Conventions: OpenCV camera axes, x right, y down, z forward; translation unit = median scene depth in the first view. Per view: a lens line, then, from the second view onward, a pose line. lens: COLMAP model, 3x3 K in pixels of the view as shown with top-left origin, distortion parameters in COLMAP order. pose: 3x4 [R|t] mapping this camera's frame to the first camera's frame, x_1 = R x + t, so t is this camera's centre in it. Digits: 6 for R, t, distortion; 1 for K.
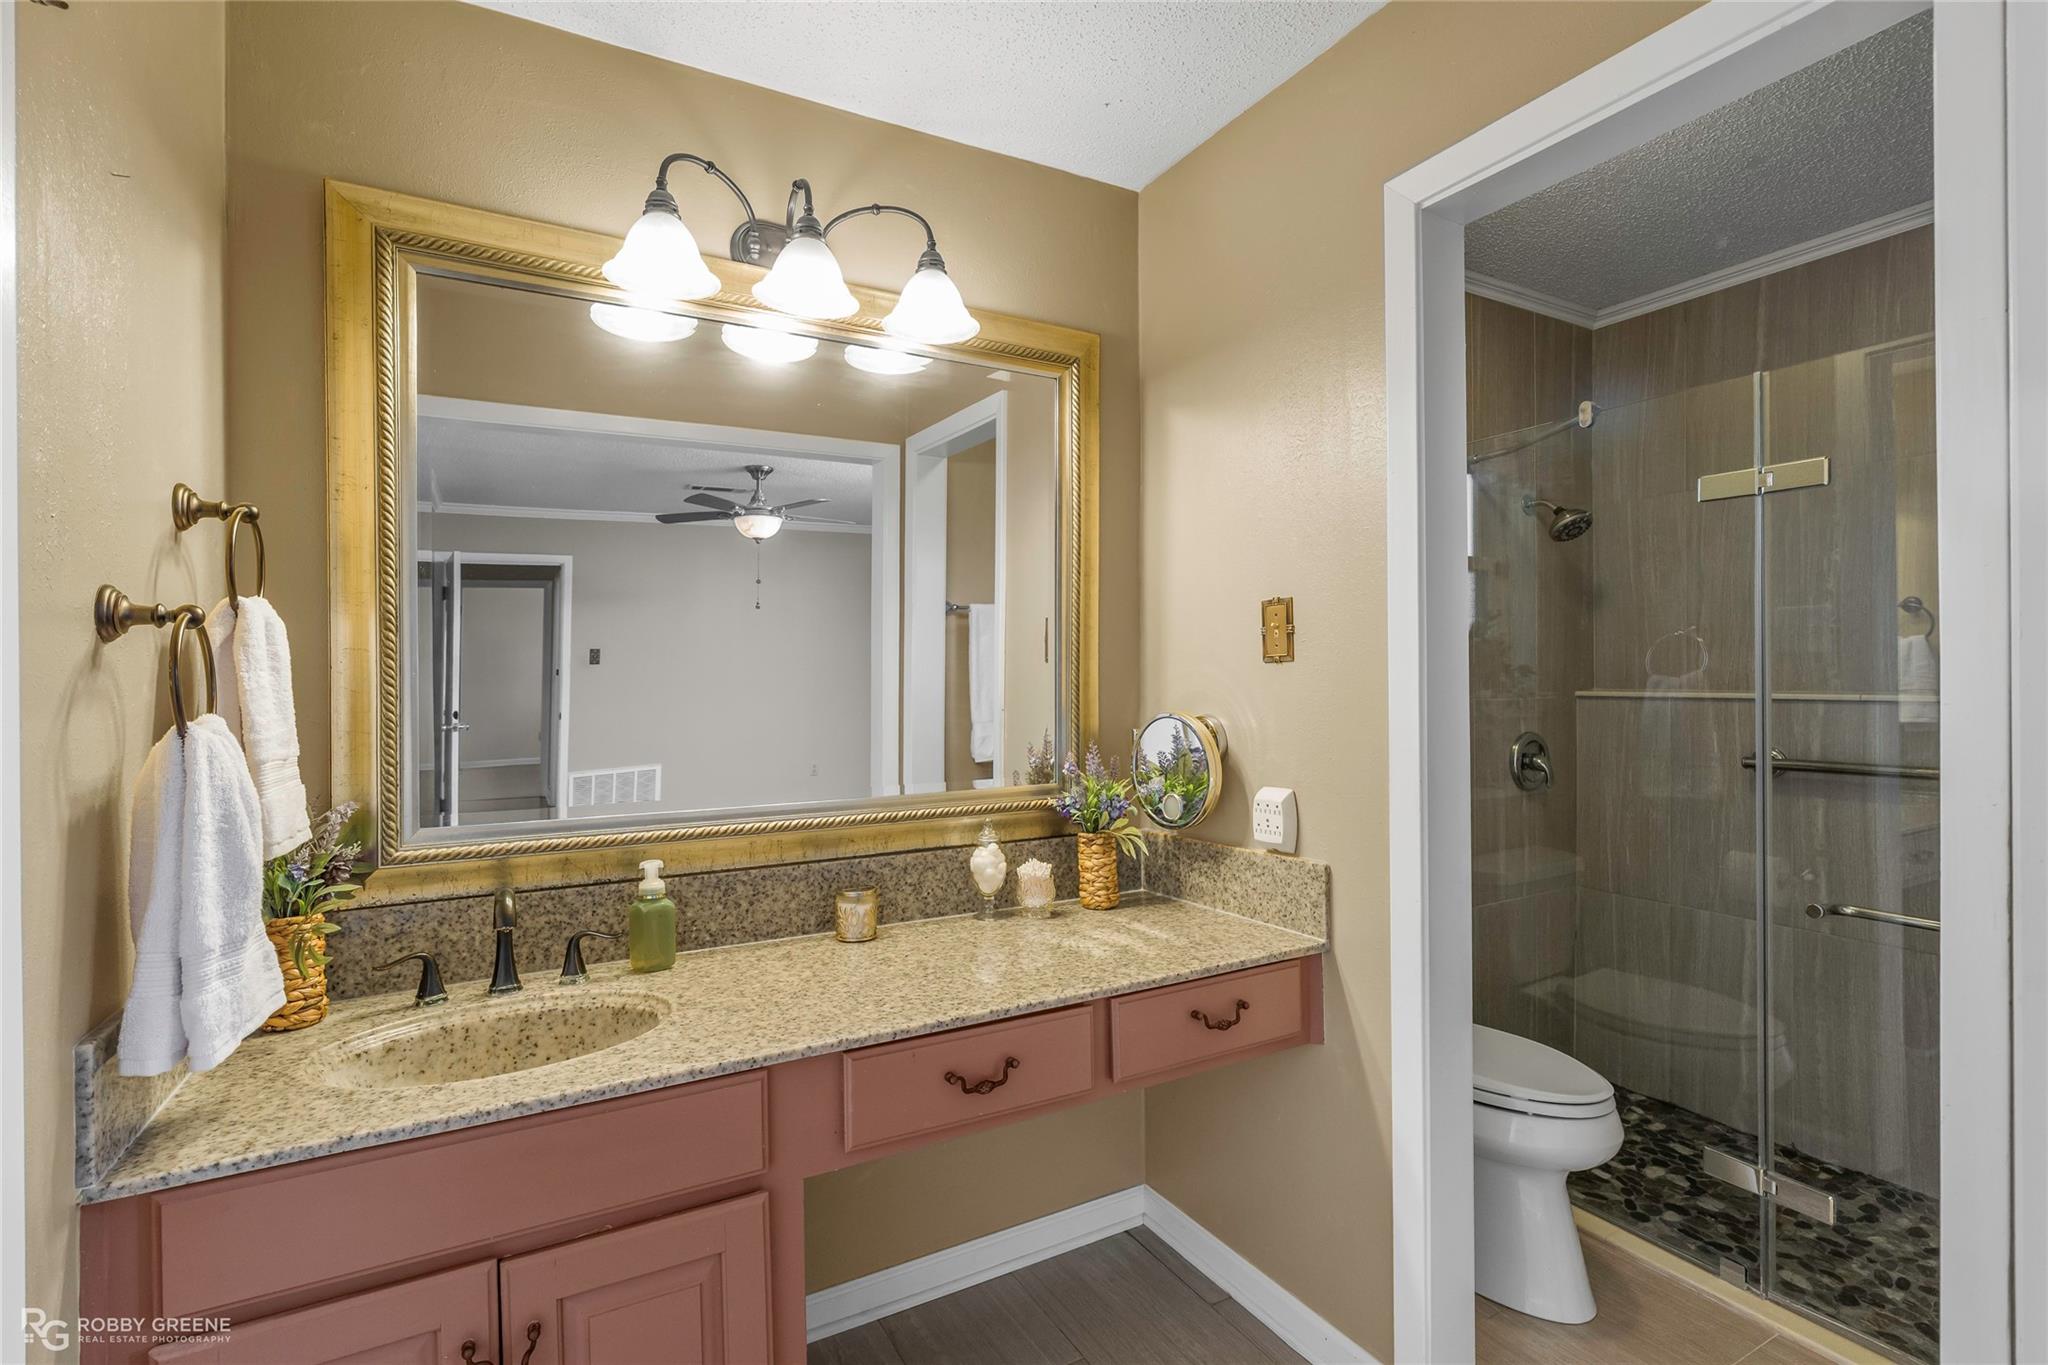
lens RADIAL K [[944.1, 0, 1024.0], [0, 944.1, 682.5], [0, 0, 1]] dist [-0.020403, -0.000144]
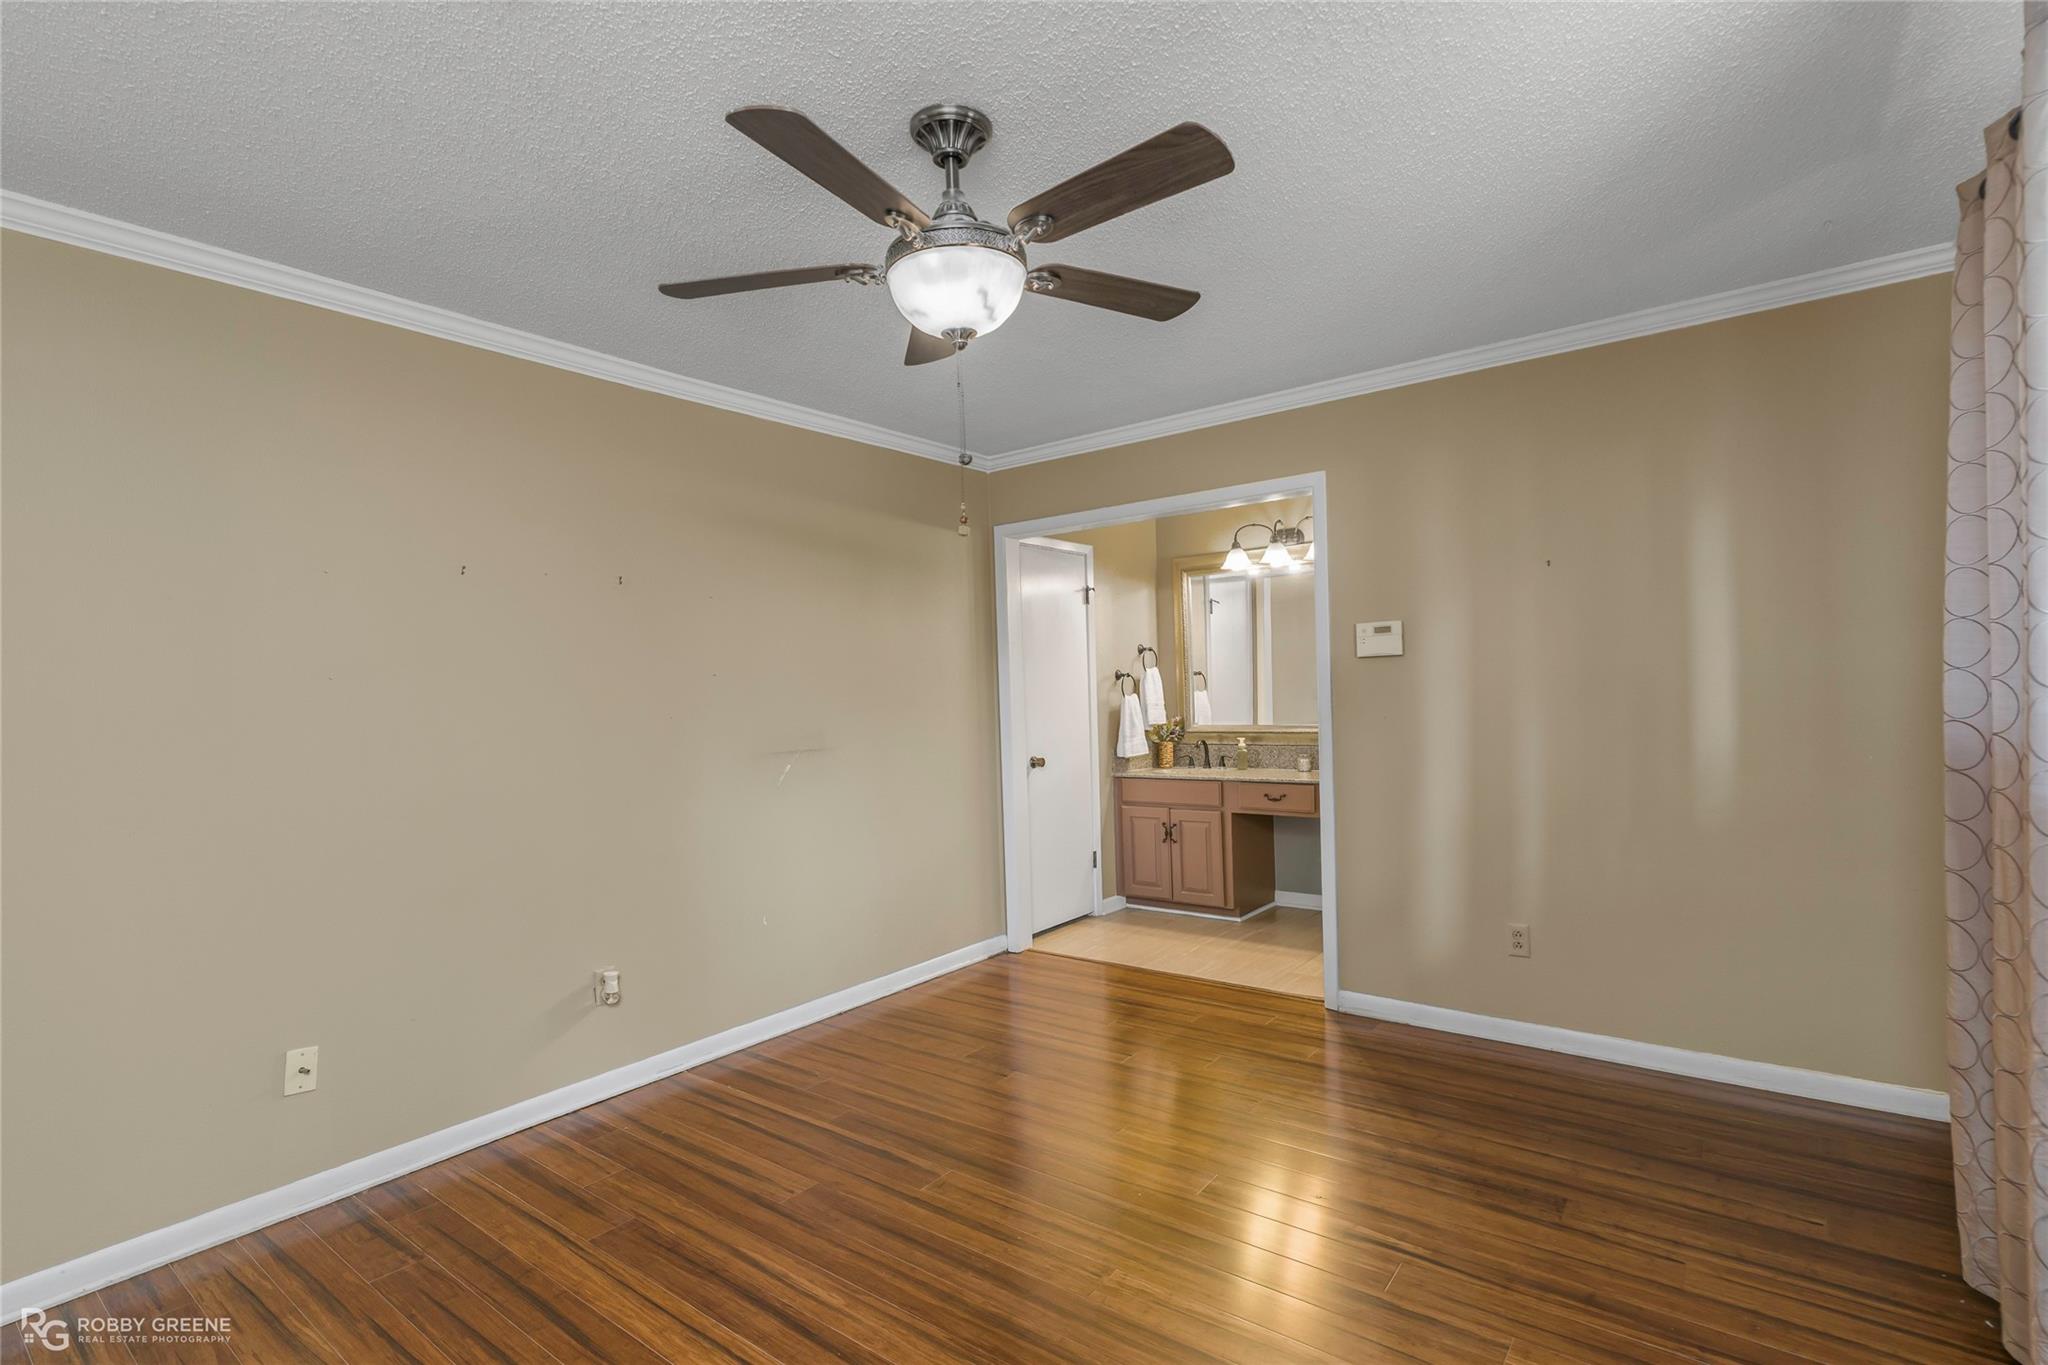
lens RADIAL K [[944.1, 0, 1024.0], [0, 944.1, 682.5], [0, 0, 1]] dist [-0.020403, -0.000144]
pose [[0.408060, -0.015630, -0.912822, 3.262832], [0.020326, 0.999761, -0.008033, 0.002485], [0.912729, -0.015277, 0.408280, -1.507349]]
